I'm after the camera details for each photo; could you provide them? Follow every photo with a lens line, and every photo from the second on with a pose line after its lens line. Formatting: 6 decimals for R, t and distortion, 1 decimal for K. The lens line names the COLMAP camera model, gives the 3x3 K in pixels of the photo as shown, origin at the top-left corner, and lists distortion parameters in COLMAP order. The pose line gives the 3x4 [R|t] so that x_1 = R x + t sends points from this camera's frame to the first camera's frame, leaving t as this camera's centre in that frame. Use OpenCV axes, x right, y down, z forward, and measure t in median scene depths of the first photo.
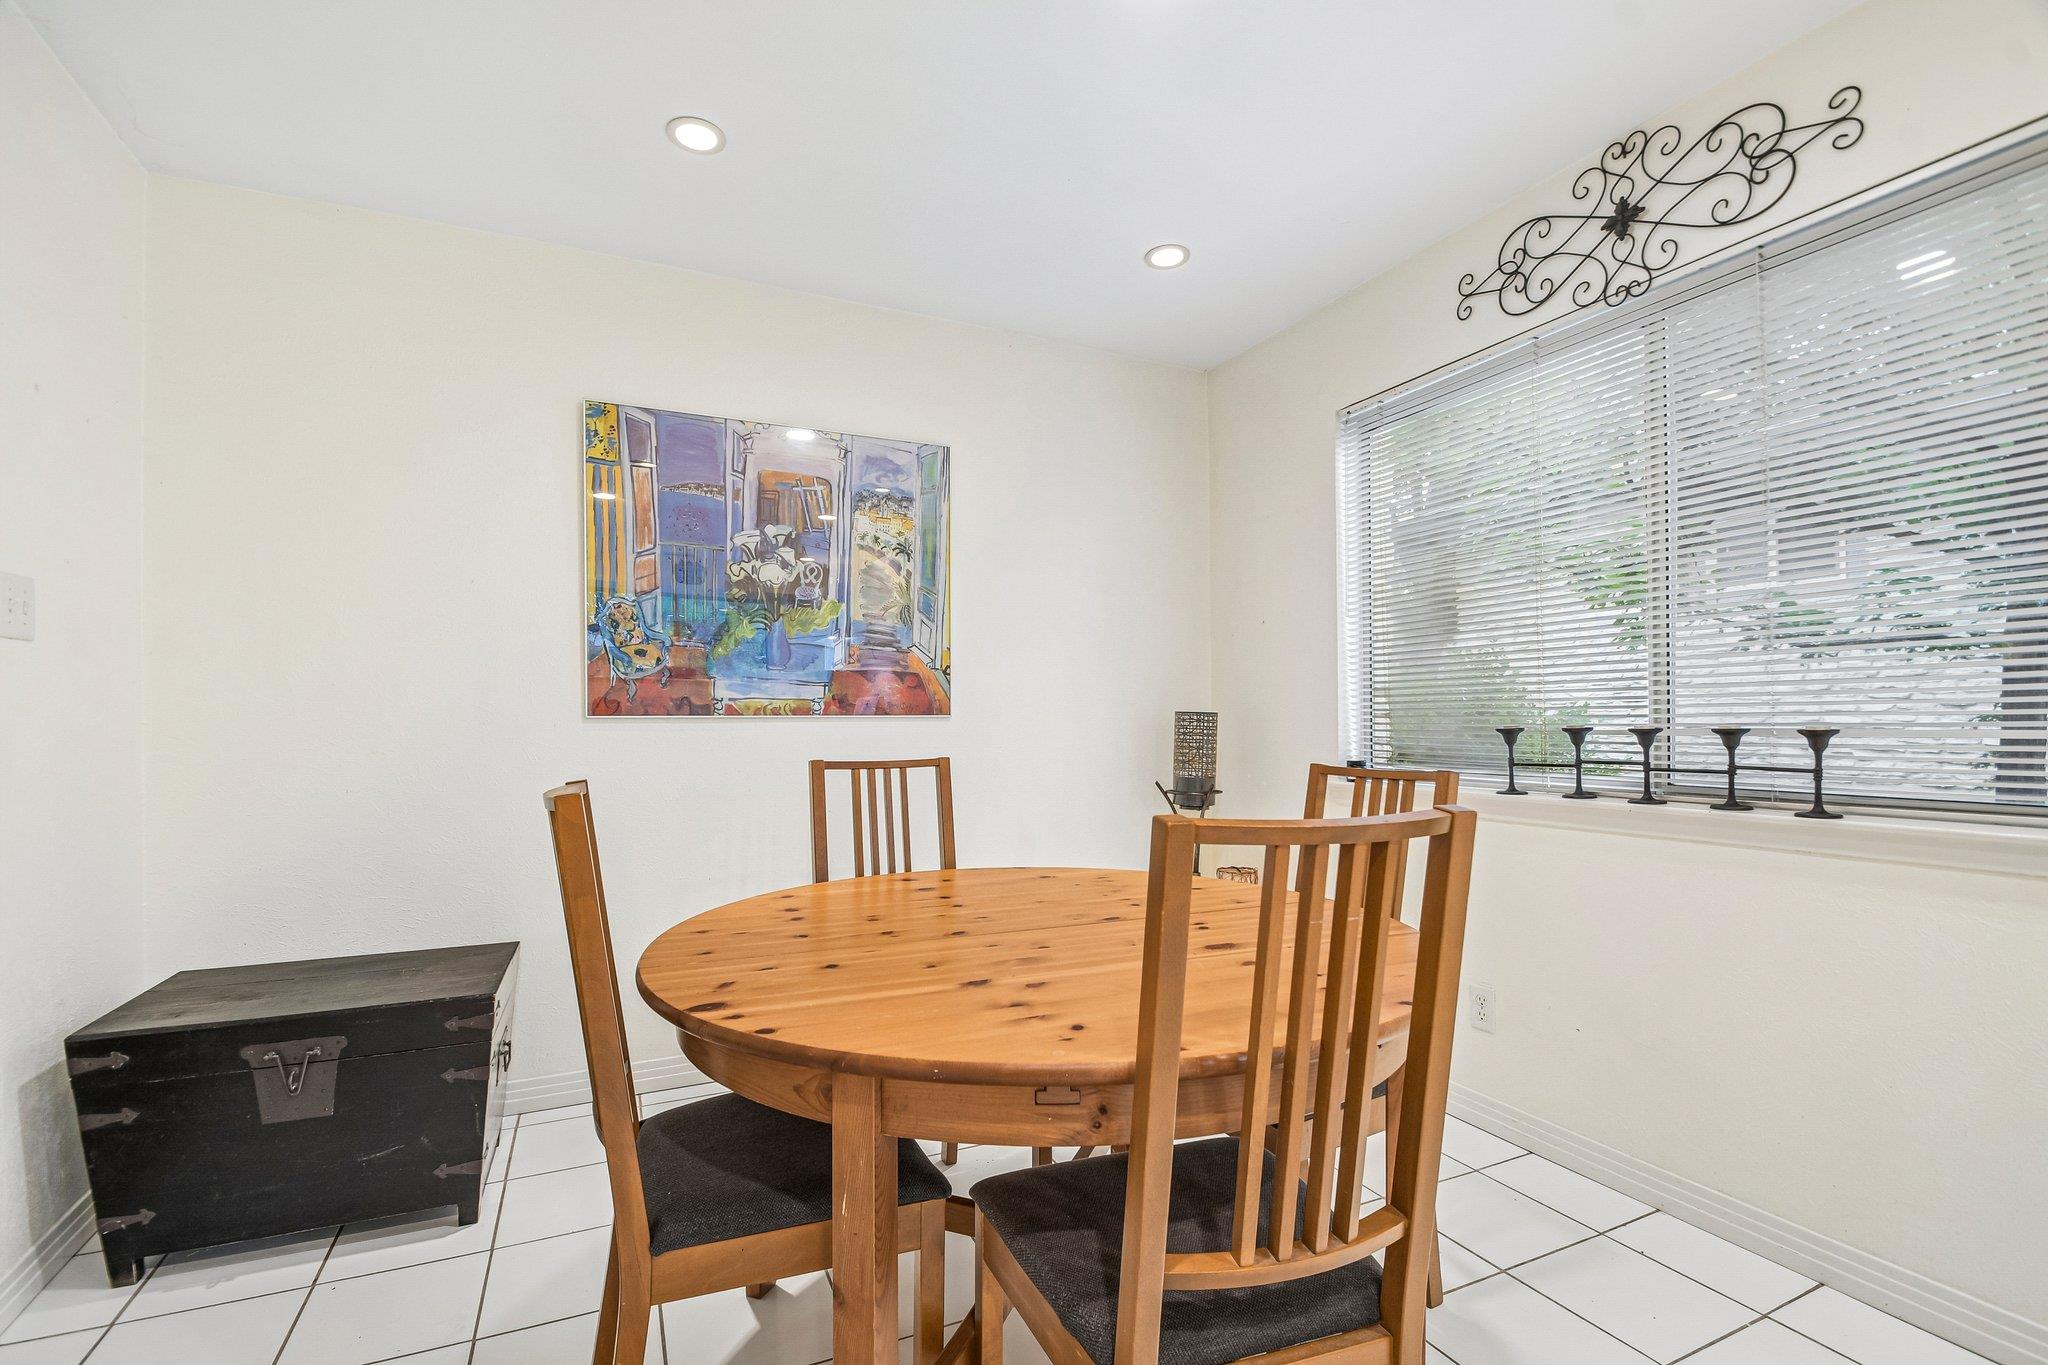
lens RADIAL K [[906.6, 0, 1015.5], [0, 906.6, 729.8], [0, 0, 1]] dist [0.006578, -0.011605]
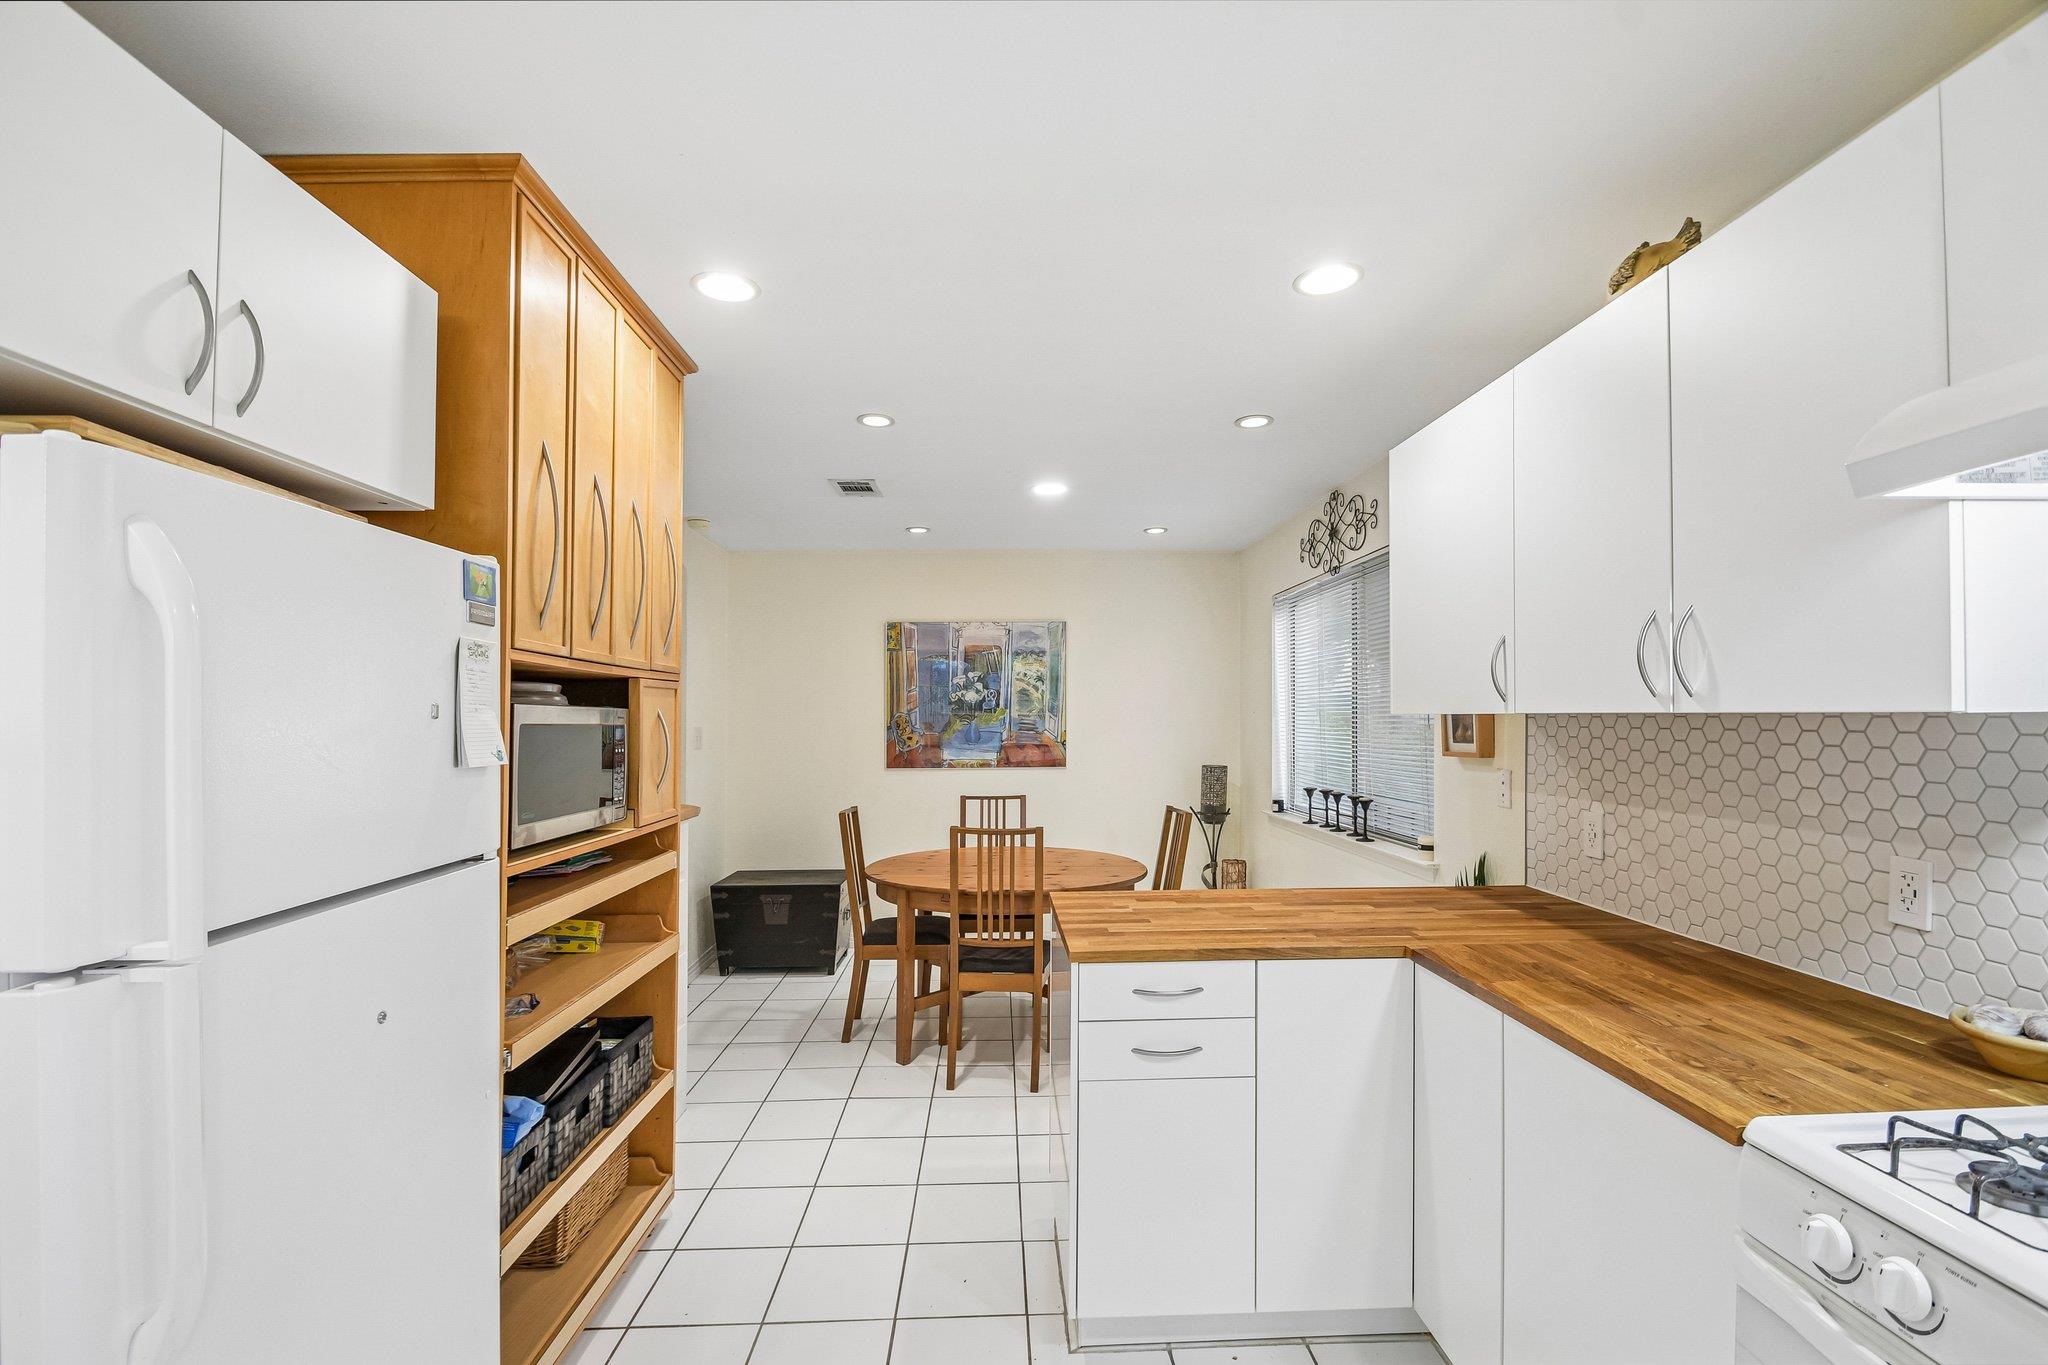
lens RADIAL K [[906.6, 0, 1019.6], [0, 906.6, 710.2], [0, 0, 1]] dist [0.006578, -0.011605]
pose [[0.923518, -0.003249, -0.383542, 0.656904], [-0.004150, 0.999821, -0.018461, -0.116351], [0.383533, 0.018641, 0.923339, -0.883538]]
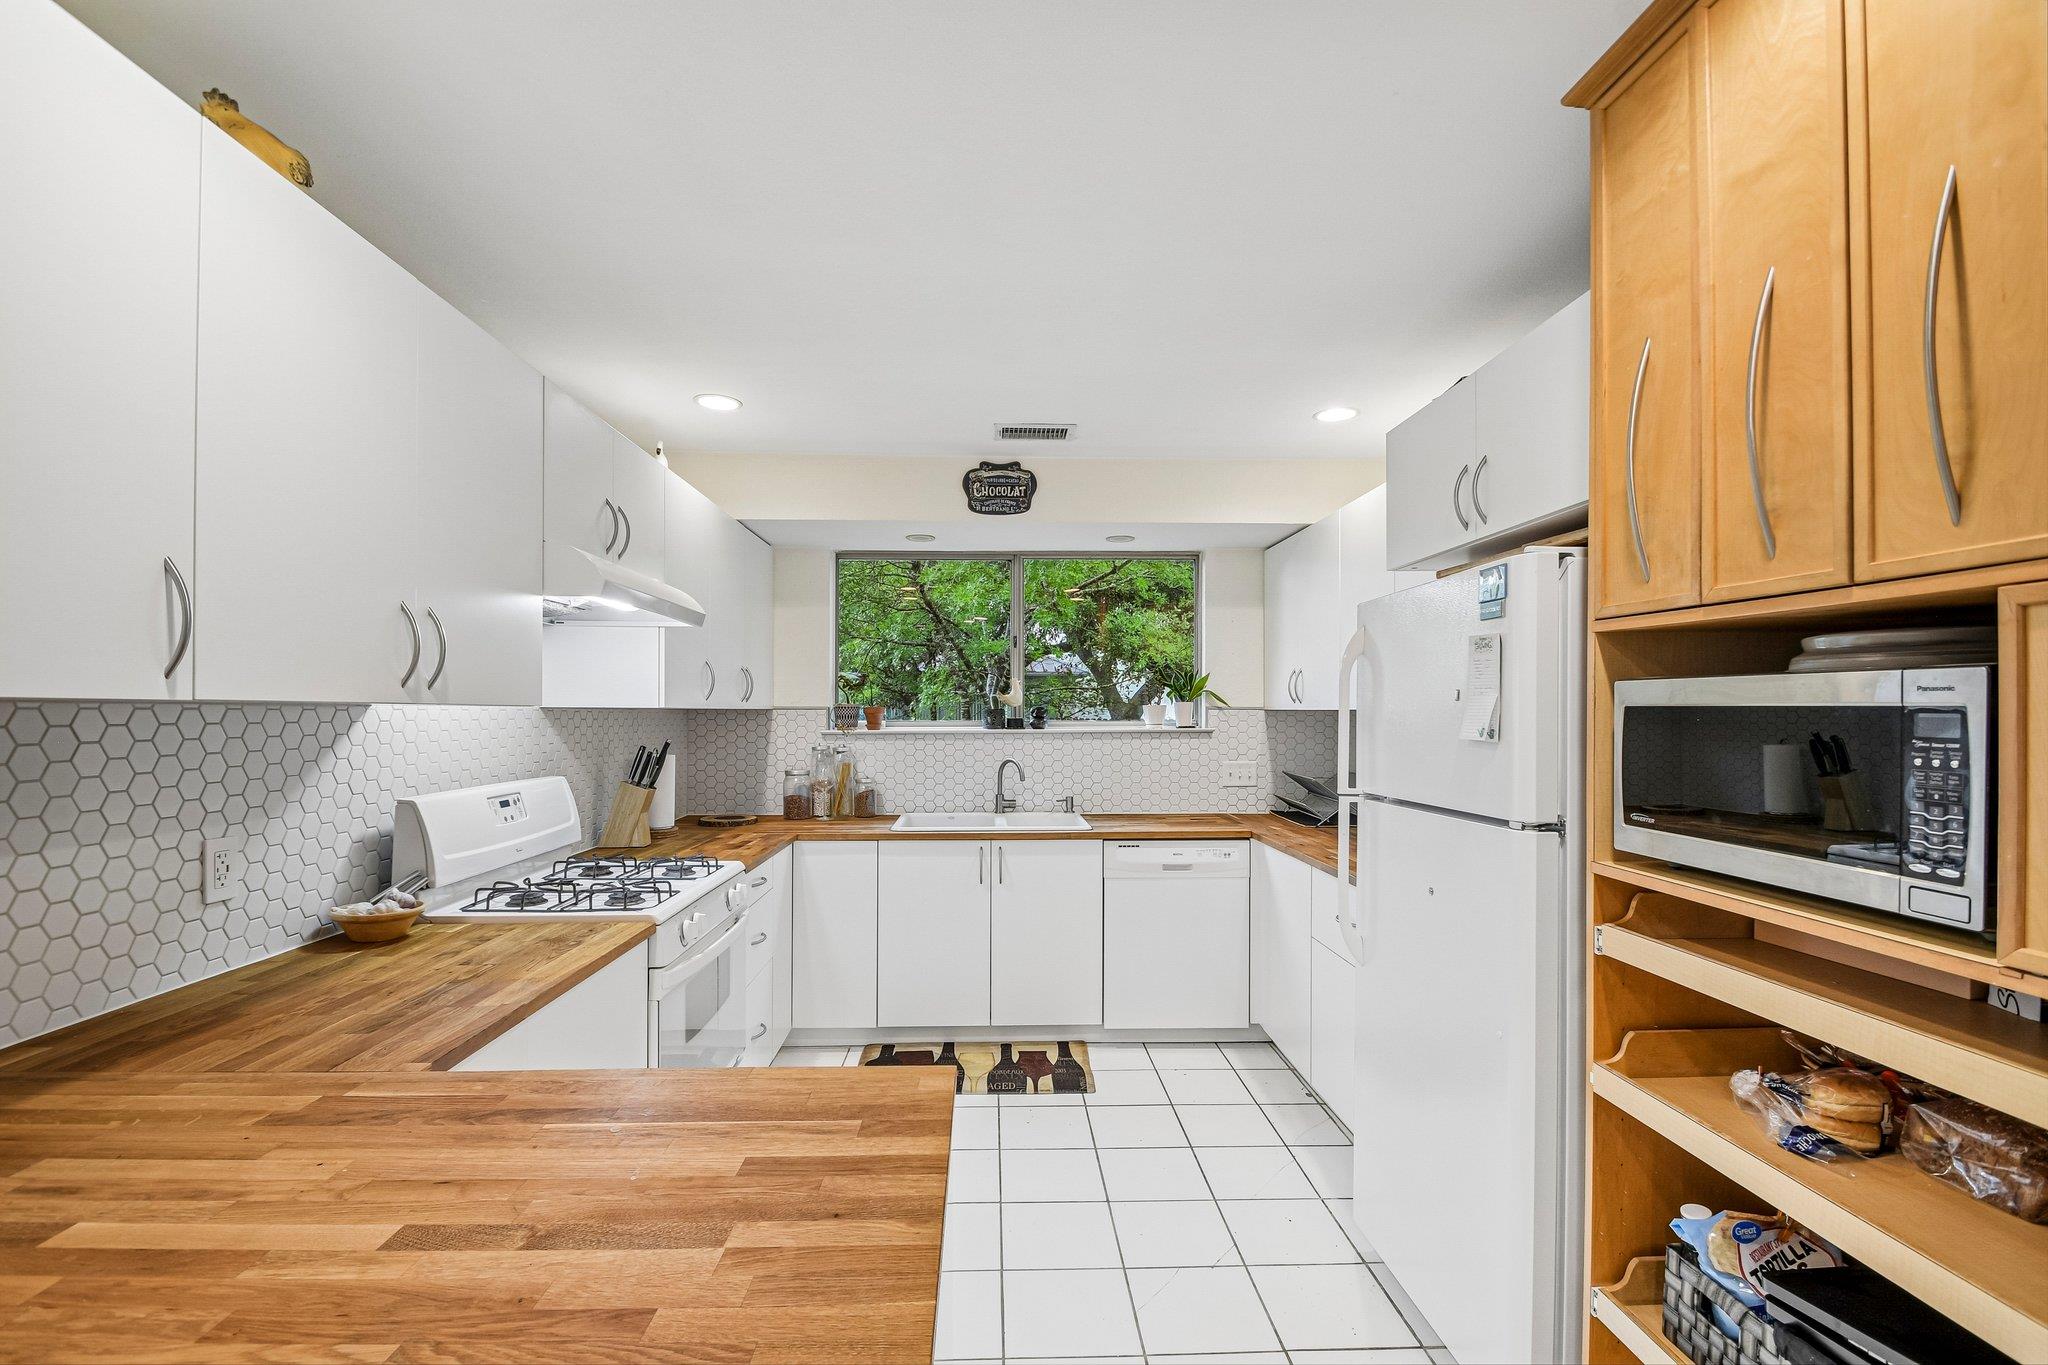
lens RADIAL K [[906.6, 0, 1022.0], [0, 906.6, 714.0], [0, 0, 1]] dist [0.006578, -0.011605]
pose [[-0.925441, 0.006282, 0.378840, 0.182713], [0.012290, 0.999834, 0.013443, -0.123769], [-0.378693, 0.017096, -0.925364, 0.286484]]
